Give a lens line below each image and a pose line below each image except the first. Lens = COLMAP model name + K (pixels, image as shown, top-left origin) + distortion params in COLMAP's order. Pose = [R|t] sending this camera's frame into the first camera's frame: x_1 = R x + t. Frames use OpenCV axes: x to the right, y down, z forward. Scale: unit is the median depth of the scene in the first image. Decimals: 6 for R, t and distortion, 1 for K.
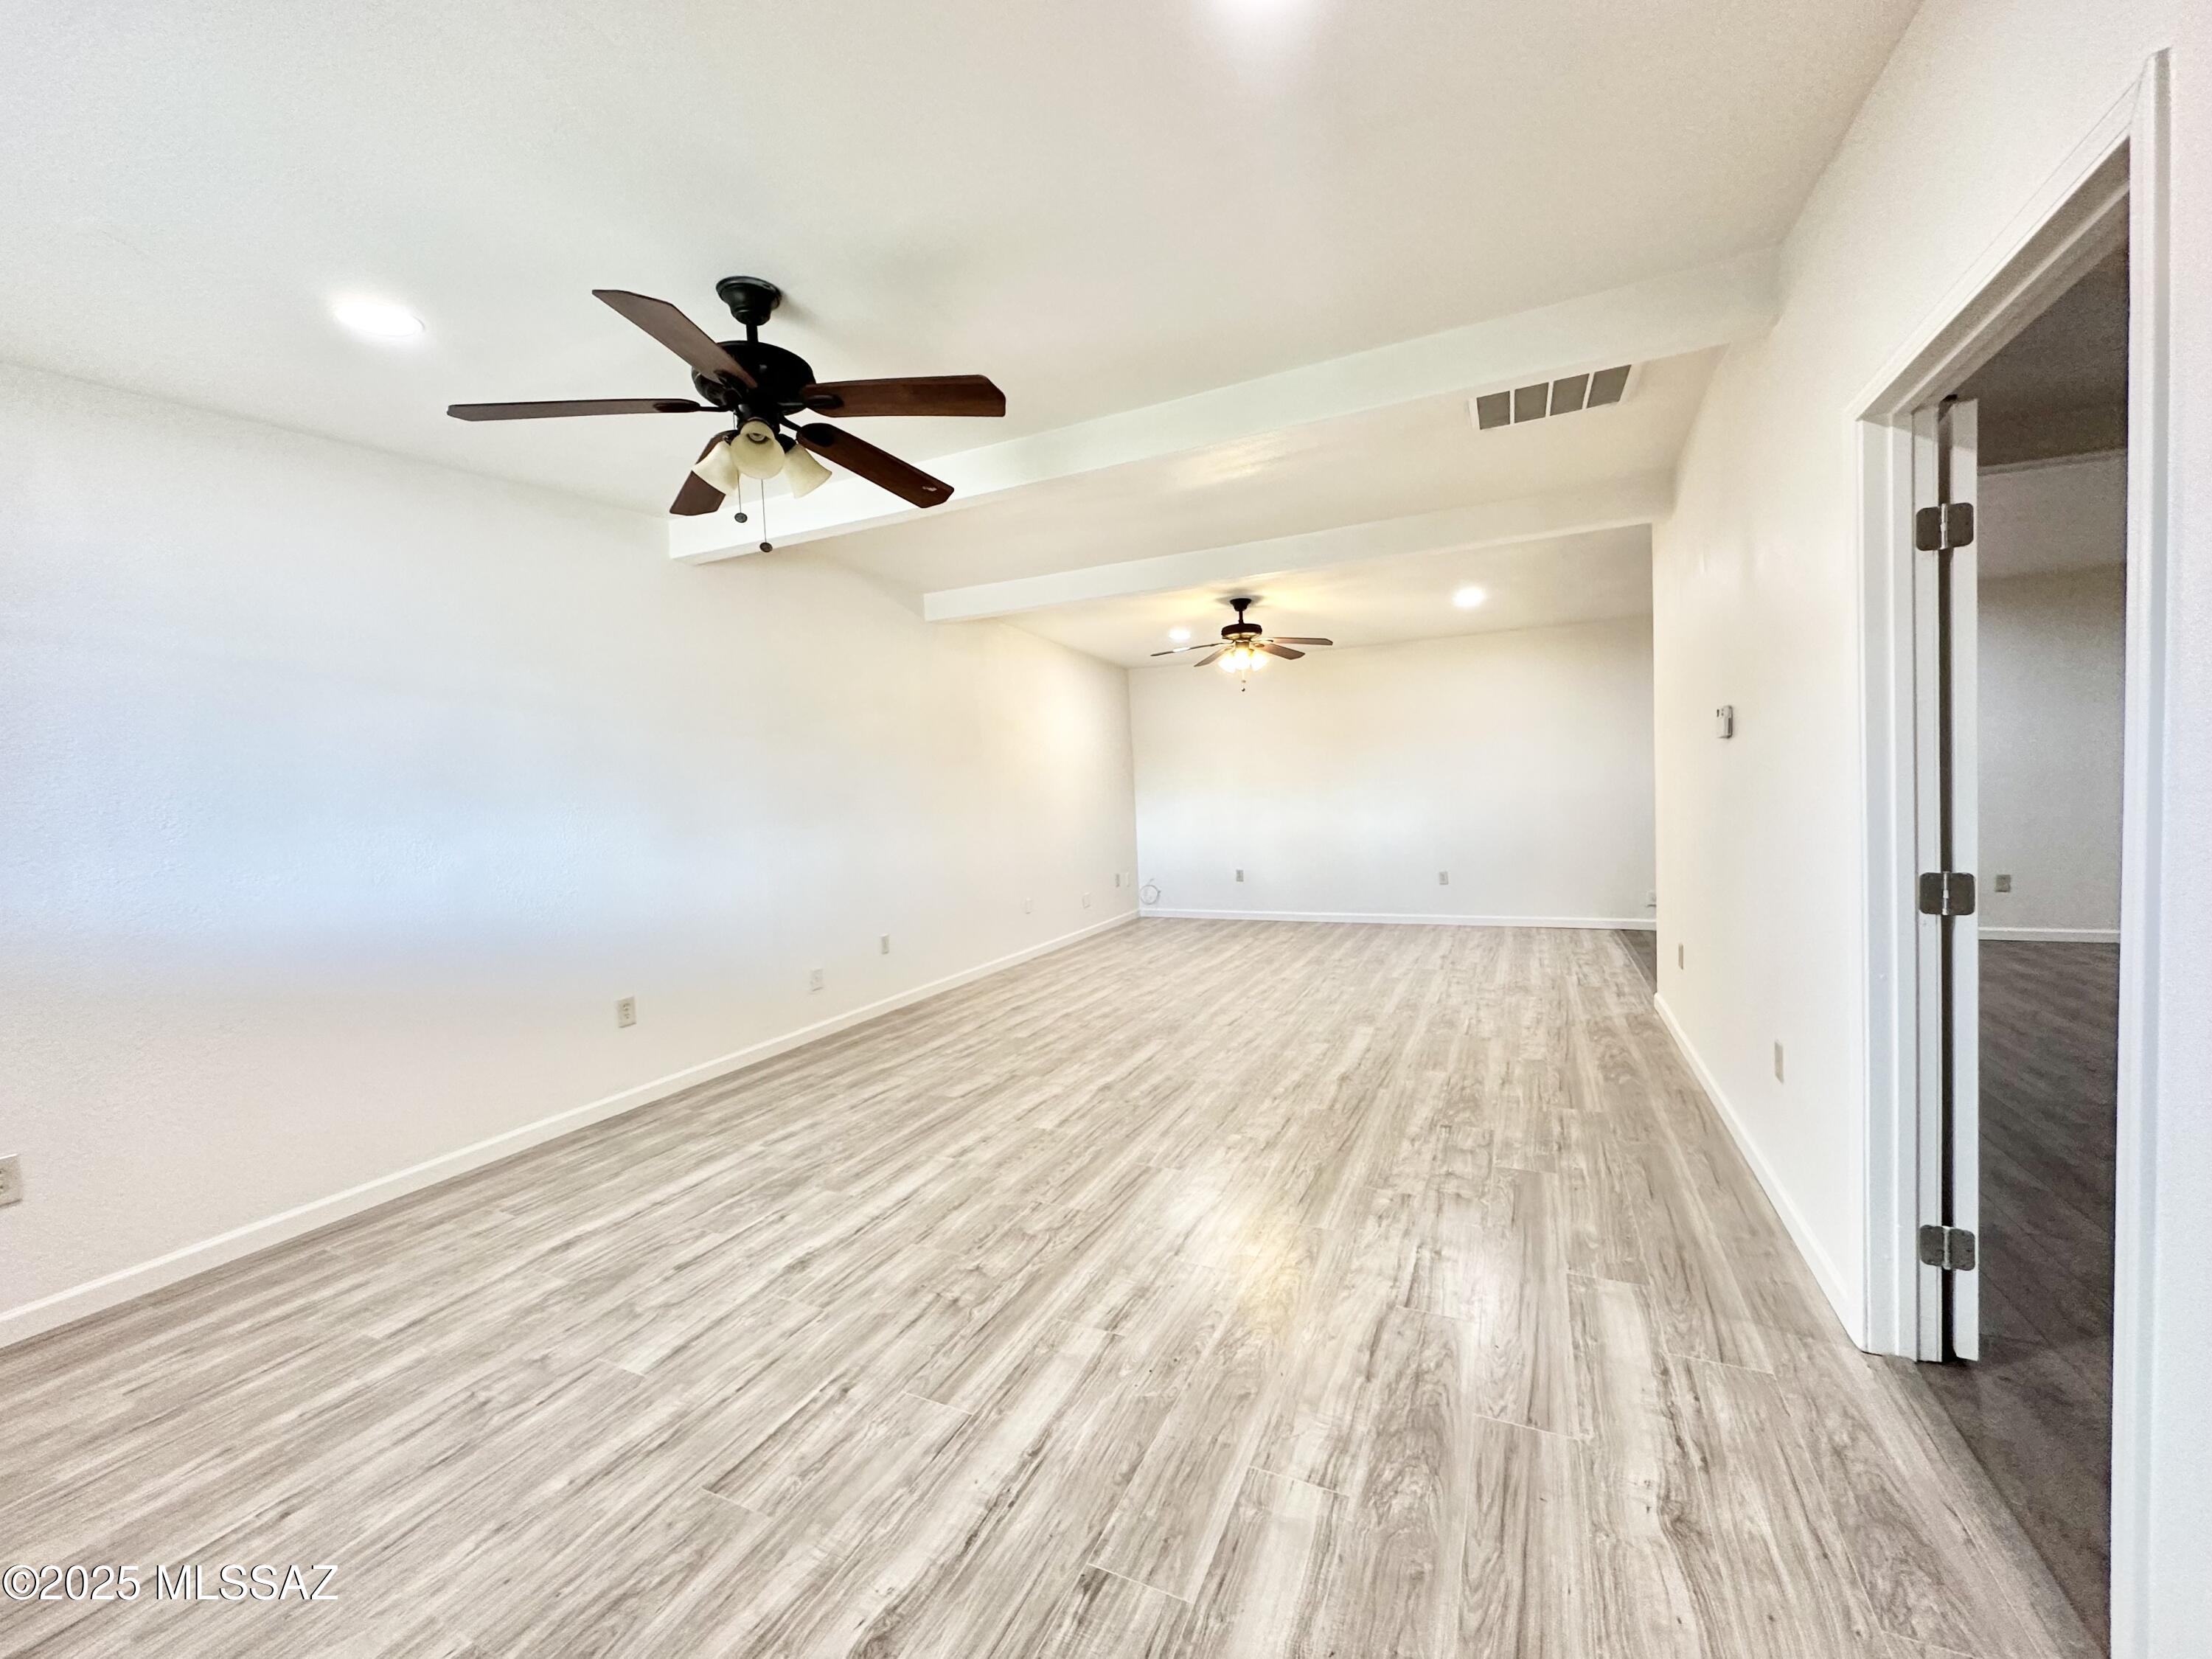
lens RADIAL K [[883.6, 0, 1097.5], [0, 883.6, 820.5], [0, 0, 1]] dist [-0.005138, 0.001193]
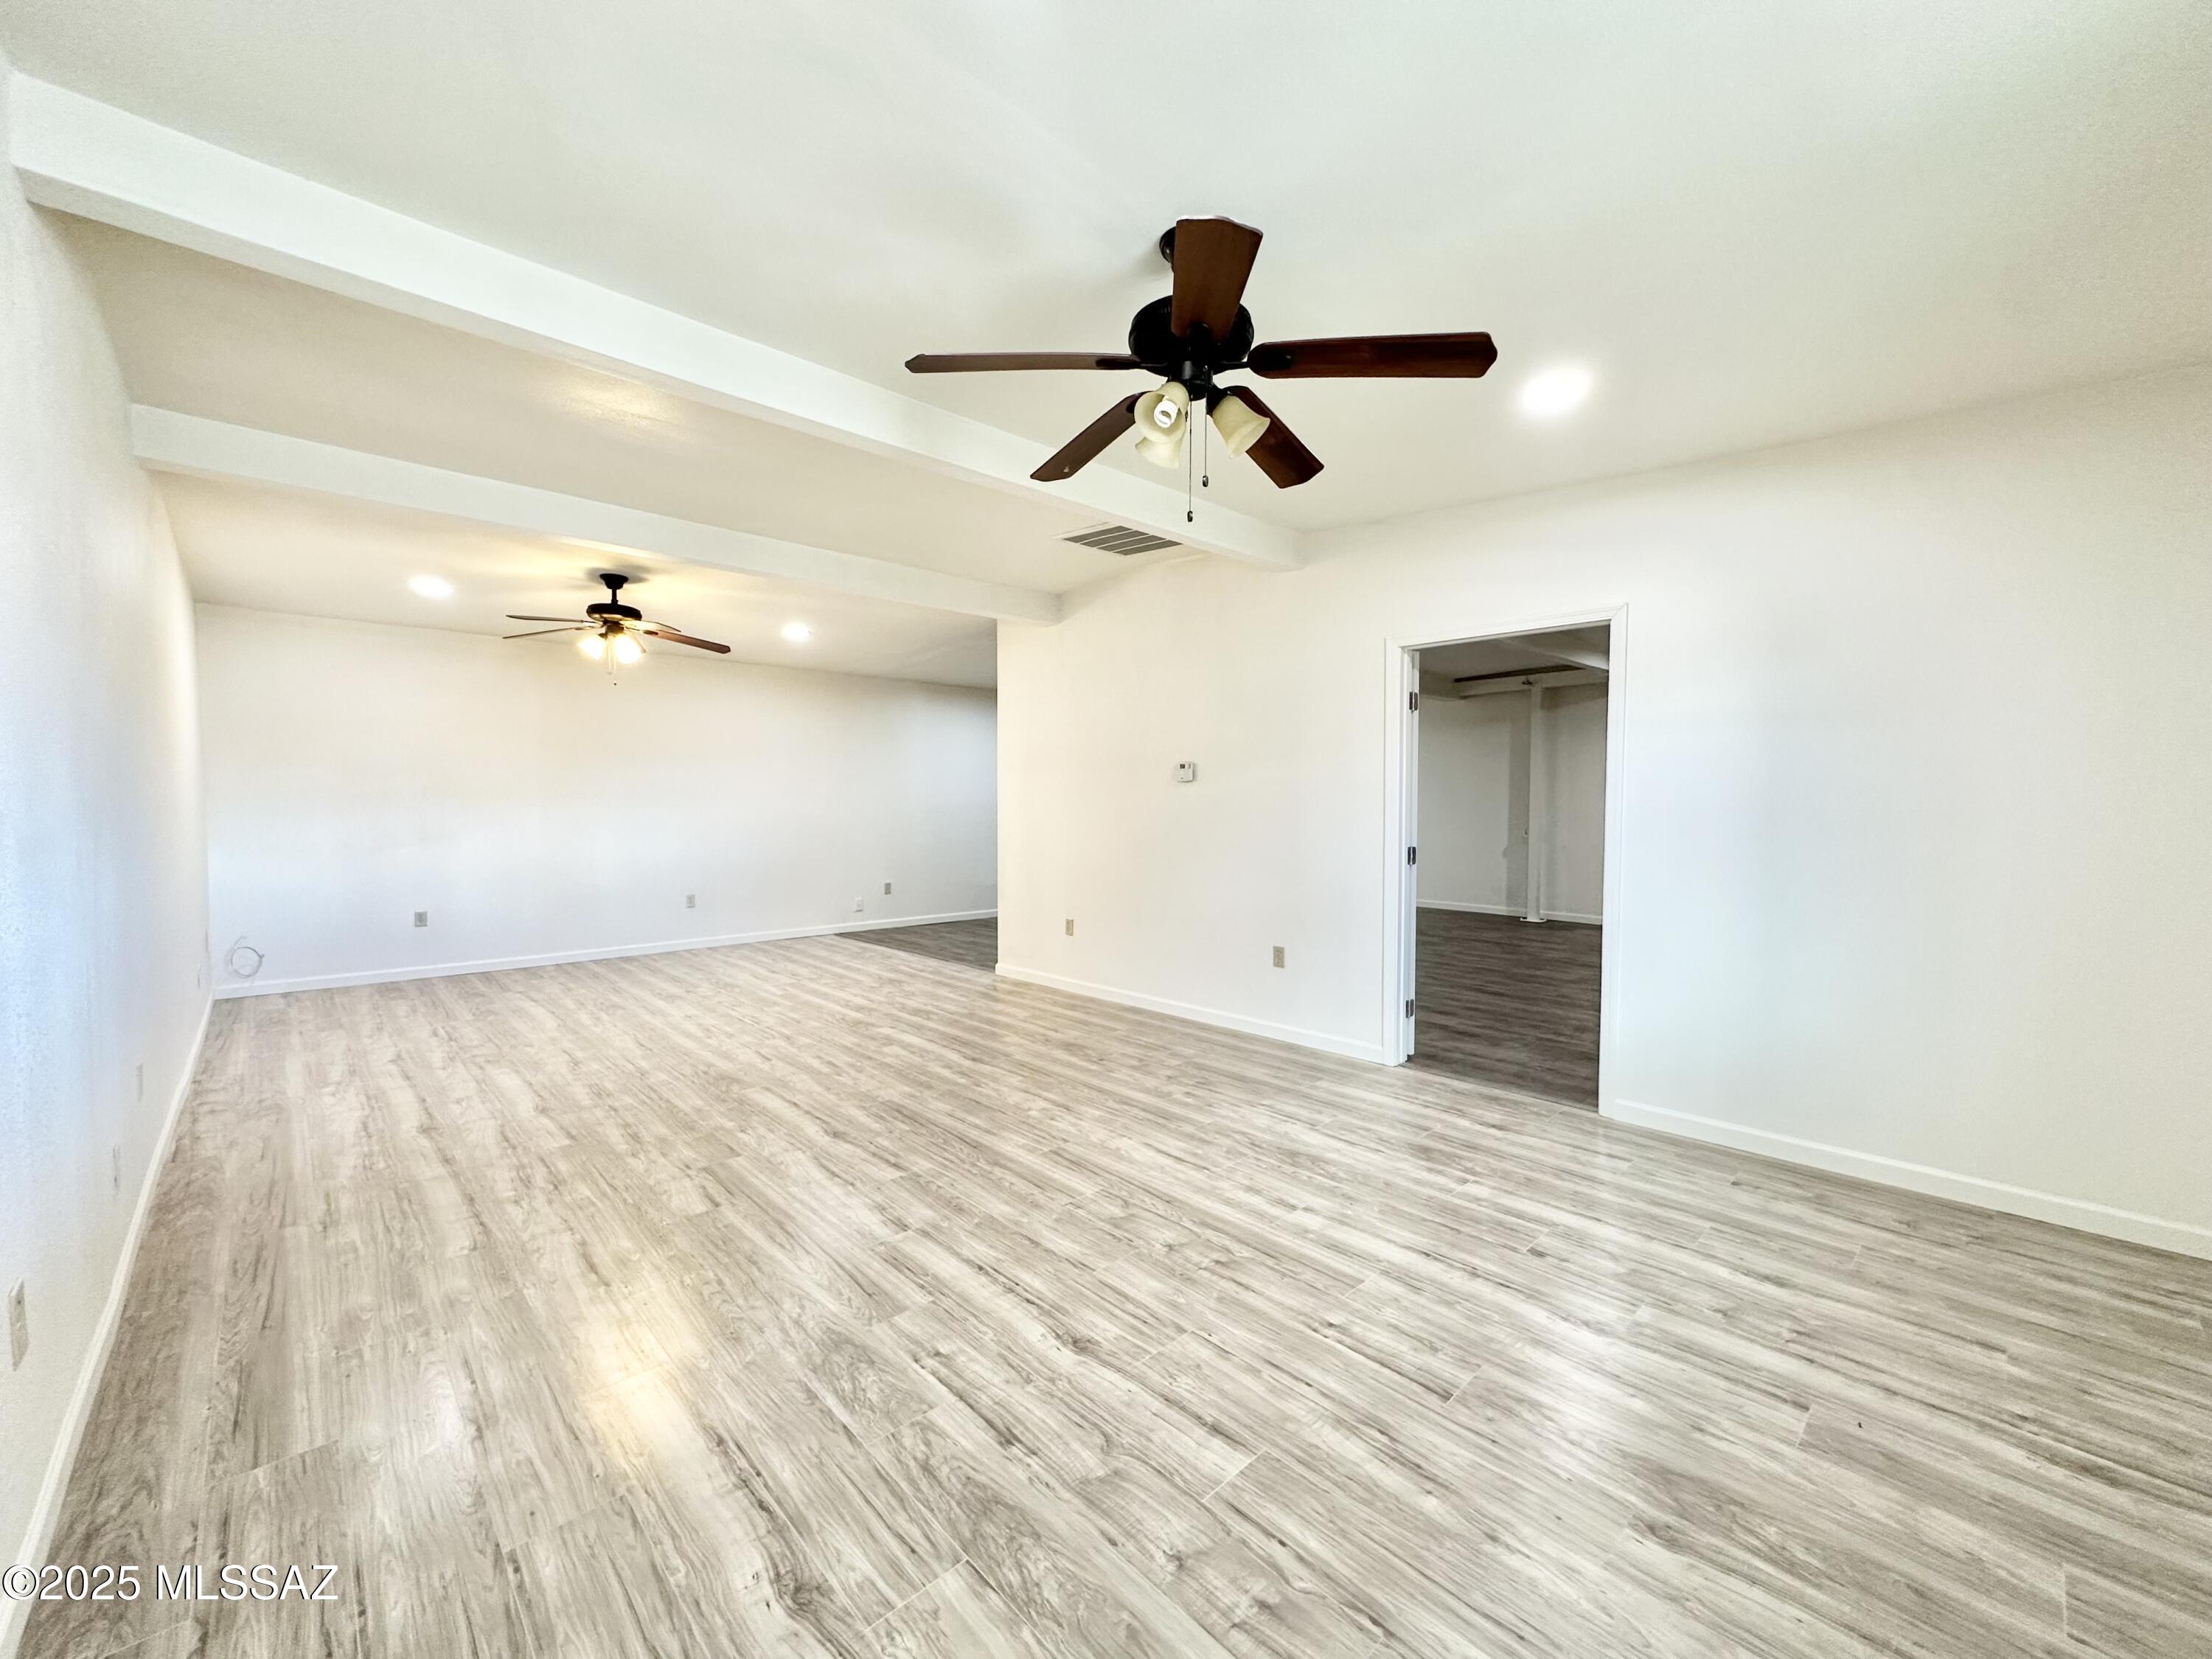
lens RADIAL K [[883.6, 0, 1113.0], [0, 883.6, 831.3], [0, 0, 1]] dist [-0.005138, 0.001193]
pose [[0.352747, 0.010015, 0.935665, -0.845820], [0.014840, 0.999757, -0.016296, 0.024700], [-0.935601, 0.019634, 0.352513, 0.507397]]
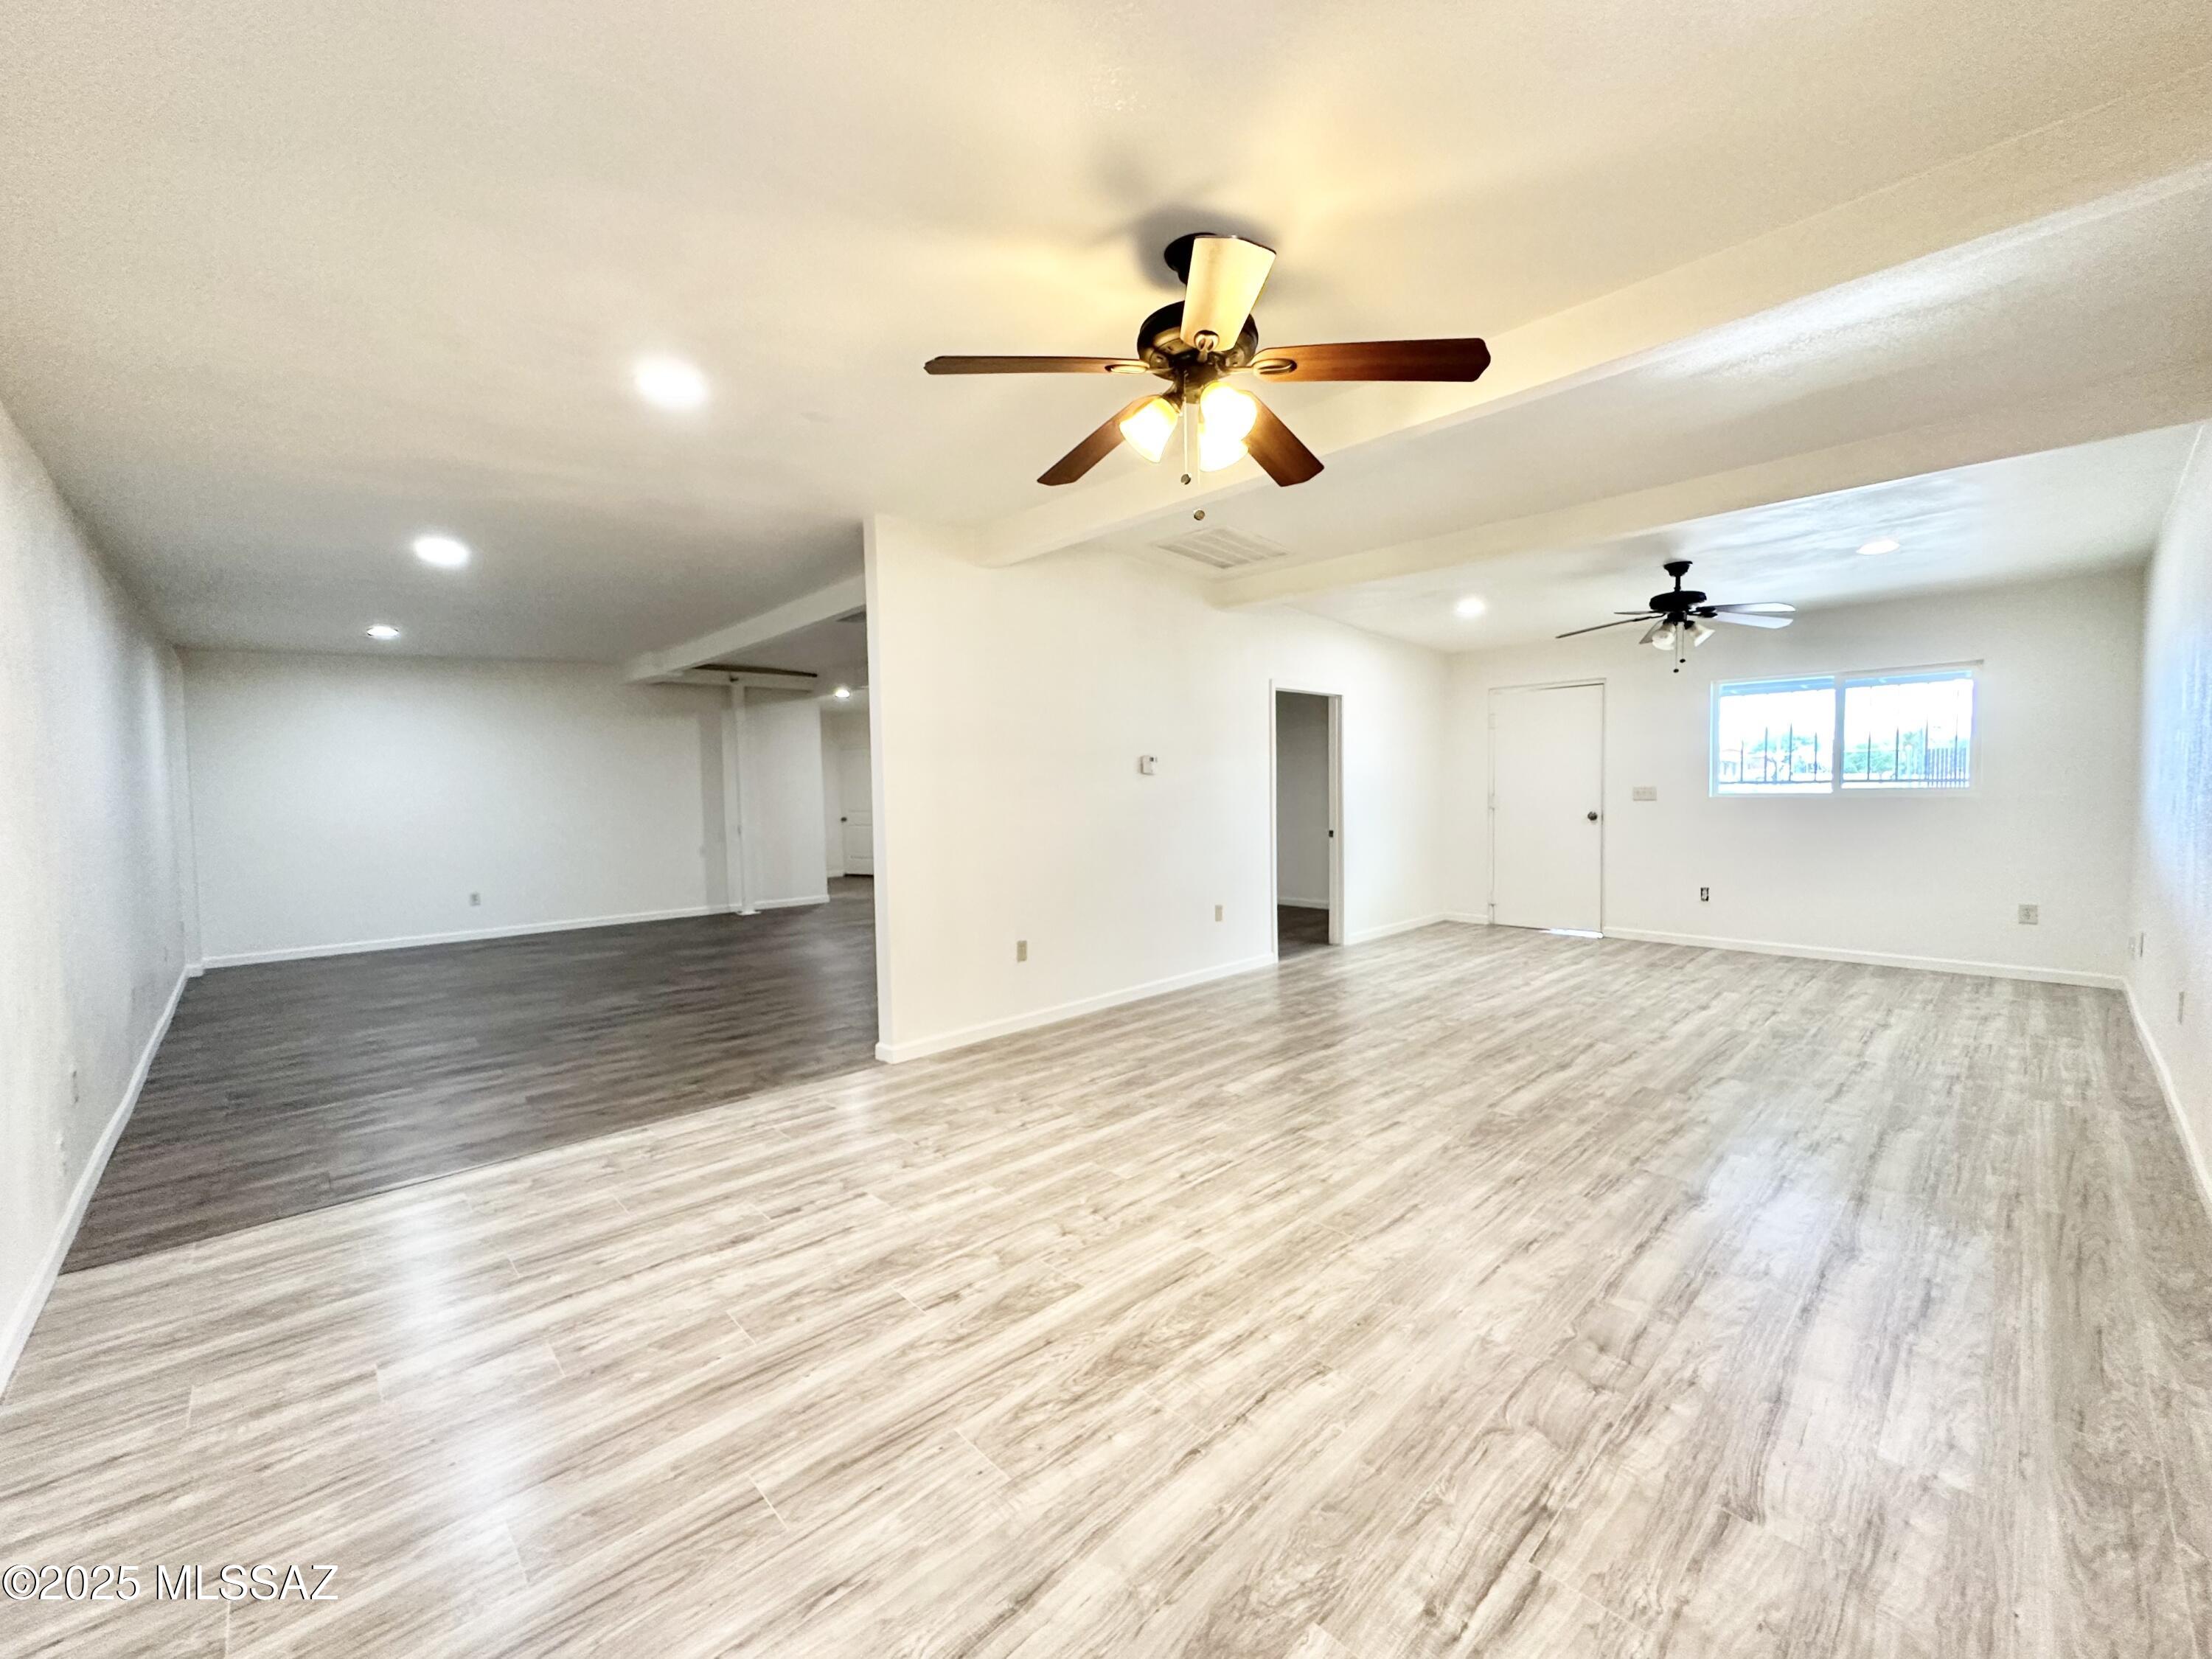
lens RADIAL K [[883.6, 0, 1097.0], [0, 883.6, 836.1], [0, 0, 1]] dist [-0.005138, 0.001193]
pose [[-0.931326, 0.038931, 0.362099, 0.158508], [0.070123, 0.994834, 0.073398, -0.100668], [-0.357371, 0.093749, -0.929245, 2.535806]]
